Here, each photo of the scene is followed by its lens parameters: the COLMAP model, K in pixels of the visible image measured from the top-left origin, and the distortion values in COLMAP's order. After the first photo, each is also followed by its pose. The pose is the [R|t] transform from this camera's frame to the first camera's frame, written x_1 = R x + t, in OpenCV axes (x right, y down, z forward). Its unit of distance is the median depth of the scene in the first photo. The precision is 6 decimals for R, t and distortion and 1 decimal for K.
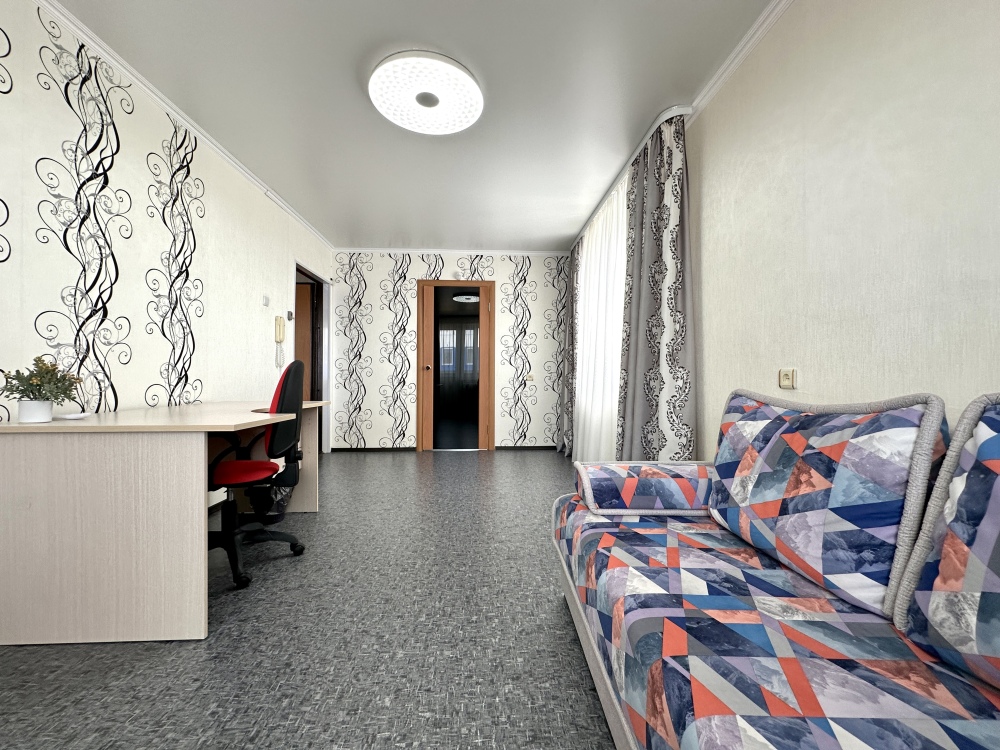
lens RADIAL K [[399.2, 0, 501.4], [0, 399.2, 375.4], [0, 0, 1]] dist [-0.005280, 0.001465]
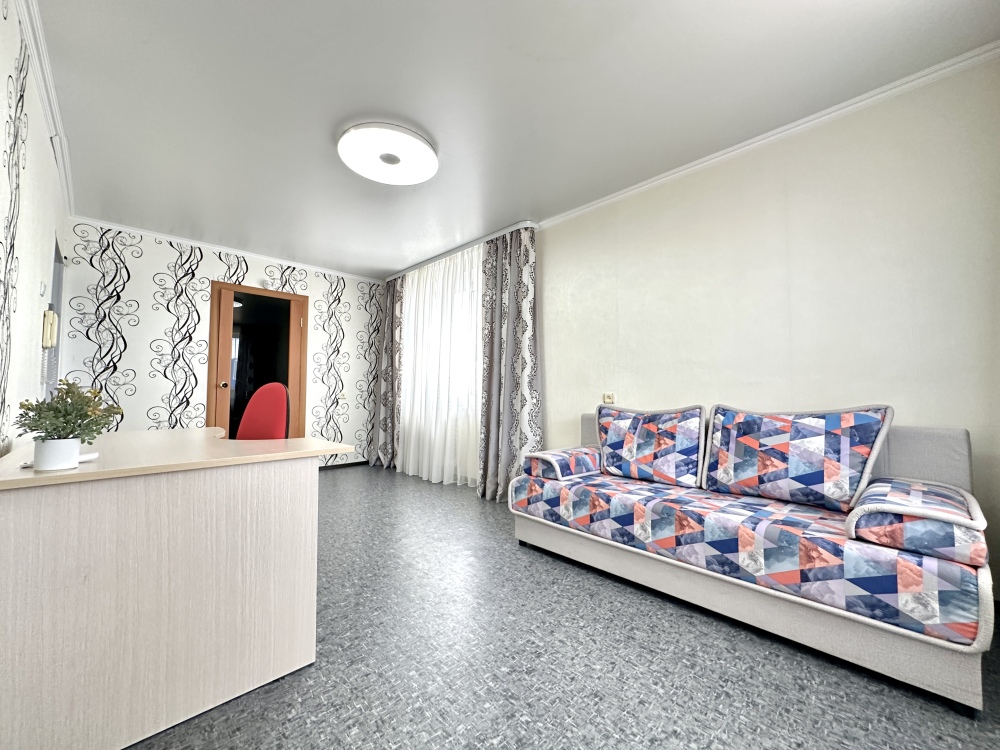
lens RADIAL K [[399.2, 0, 500.9], [0, 399.2, 374.3], [0, 0, 1]] dist [-0.005280, 0.001465]
pose [[0.745716, 0.030297, 0.665575, -0.814784], [-0.002808, 0.999100, -0.042332, -0.020981], [-0.666258, 0.029699, 0.745130, -0.071398]]
